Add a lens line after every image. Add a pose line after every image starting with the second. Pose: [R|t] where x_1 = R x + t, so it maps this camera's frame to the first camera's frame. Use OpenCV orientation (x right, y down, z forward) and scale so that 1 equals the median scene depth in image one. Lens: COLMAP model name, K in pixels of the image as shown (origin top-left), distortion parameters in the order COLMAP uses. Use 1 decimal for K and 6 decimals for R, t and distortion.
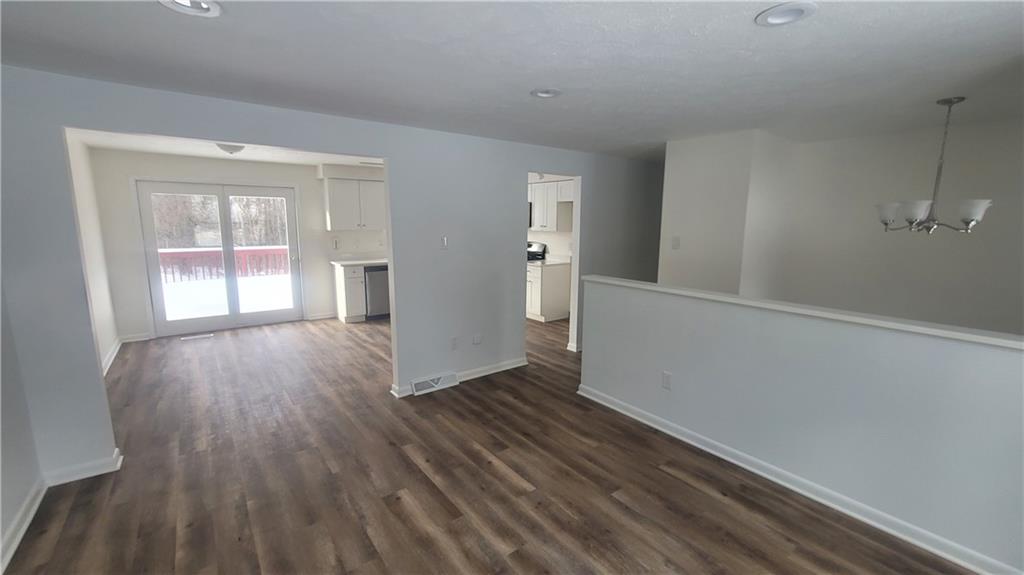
lens RADIAL K [[424.5, 0, 515.6], [0, 424.5, 289.3], [0, 0, 1]] dist [-0.003033, 0.000305]
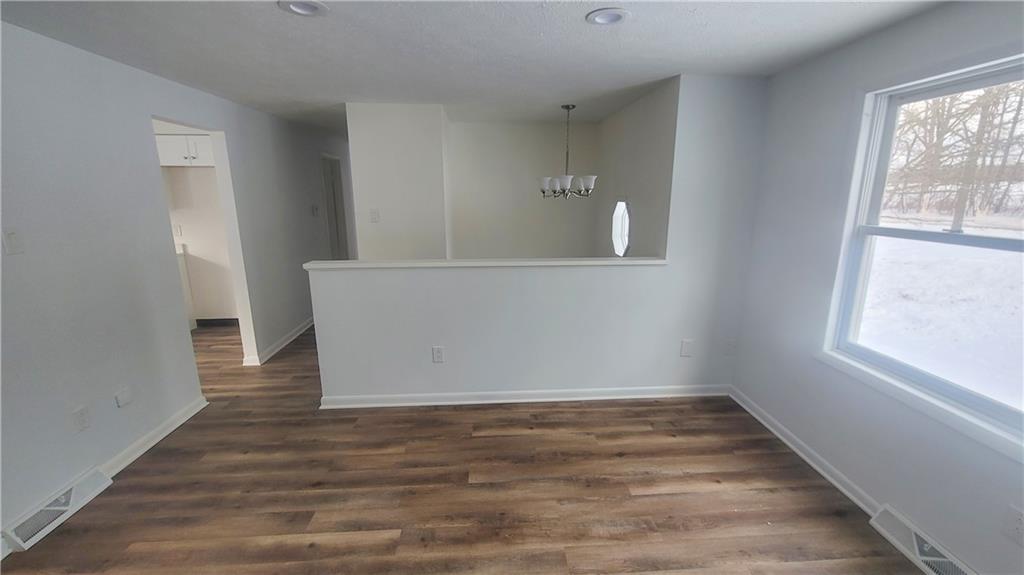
lens RADIAL K [[424.5, 0, 515.6], [0, 424.5, 289.3], [0, 0, 1]] dist [-0.003033, 0.000305]
pose [[0.555774, -0.196611, 0.807750, -0.290376], [0.141617, 0.979821, 0.141054, -0.045736], [-0.819182, 0.035997, 0.572402, 0.252800]]
